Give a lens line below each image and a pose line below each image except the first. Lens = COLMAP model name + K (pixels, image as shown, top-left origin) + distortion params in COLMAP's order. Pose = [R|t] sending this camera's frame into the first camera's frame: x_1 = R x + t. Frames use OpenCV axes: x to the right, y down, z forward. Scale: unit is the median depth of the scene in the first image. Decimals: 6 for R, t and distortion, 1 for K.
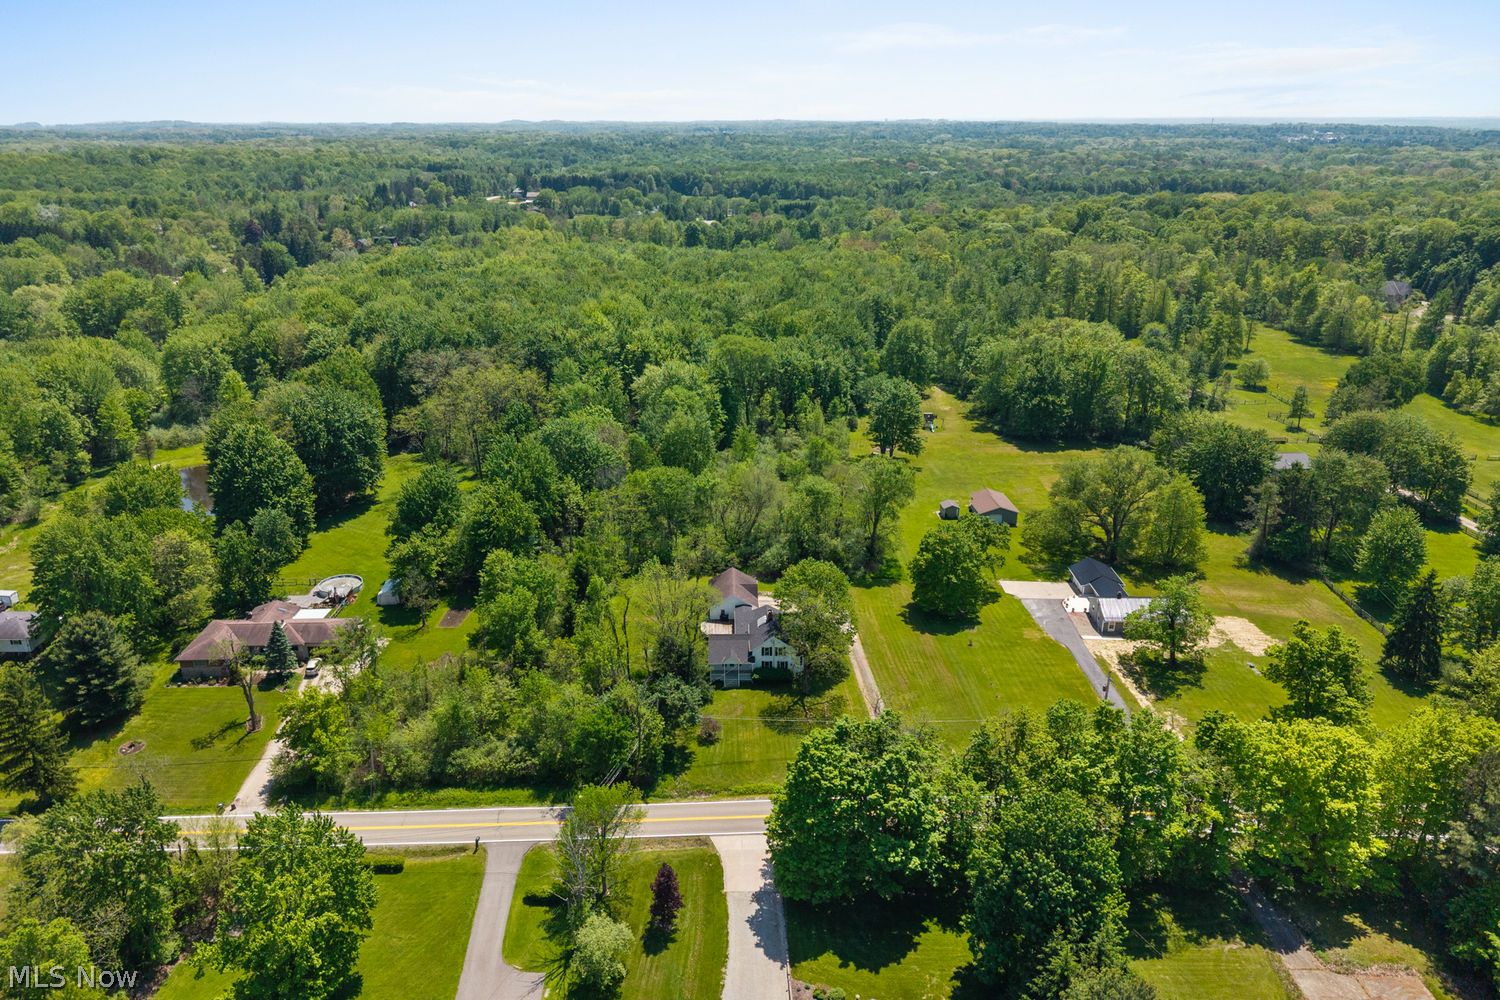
lens RADIAL K [[1008.9, 0, 706.4], [0, 1008.9, 550.2], [0, 0, 1]] dist [0.025902, -0.031973]
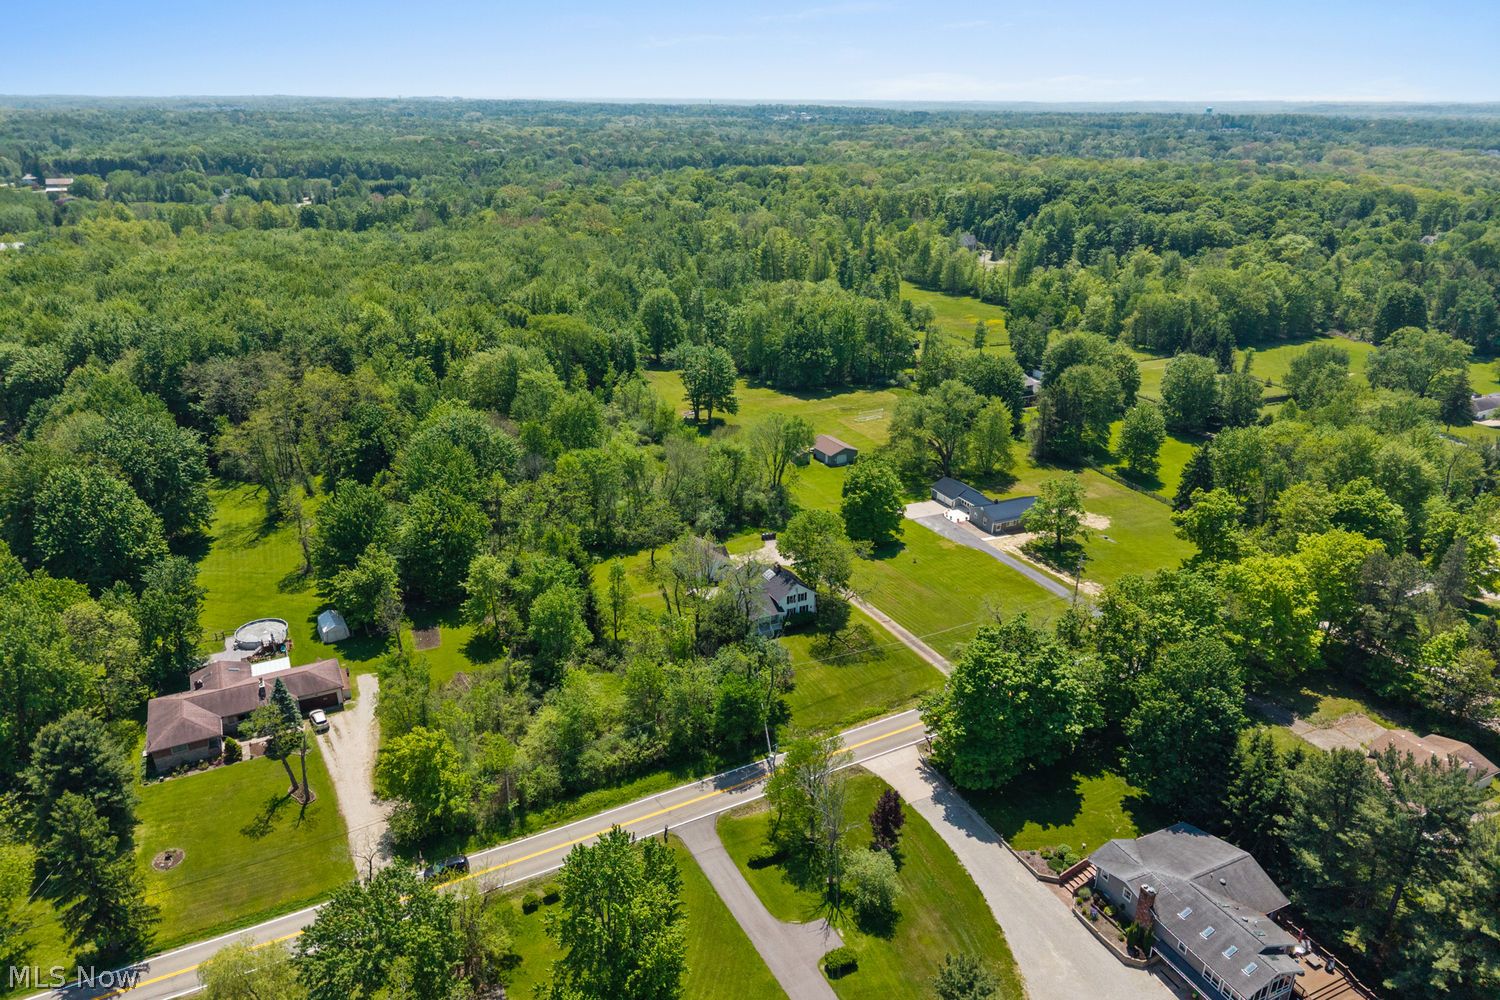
lens RADIAL K [[965.3, 0, 740.6], [0, 965.3, 566.8], [0, 0, 1]] dist [0.019644, -0.022275]
pose [[0.897478, -0.183788, 0.400942, -0.339977], [0.163897, 0.982921, 0.083690, -0.025216], [-0.409476, -0.009397, 0.912273, 0.067439]]
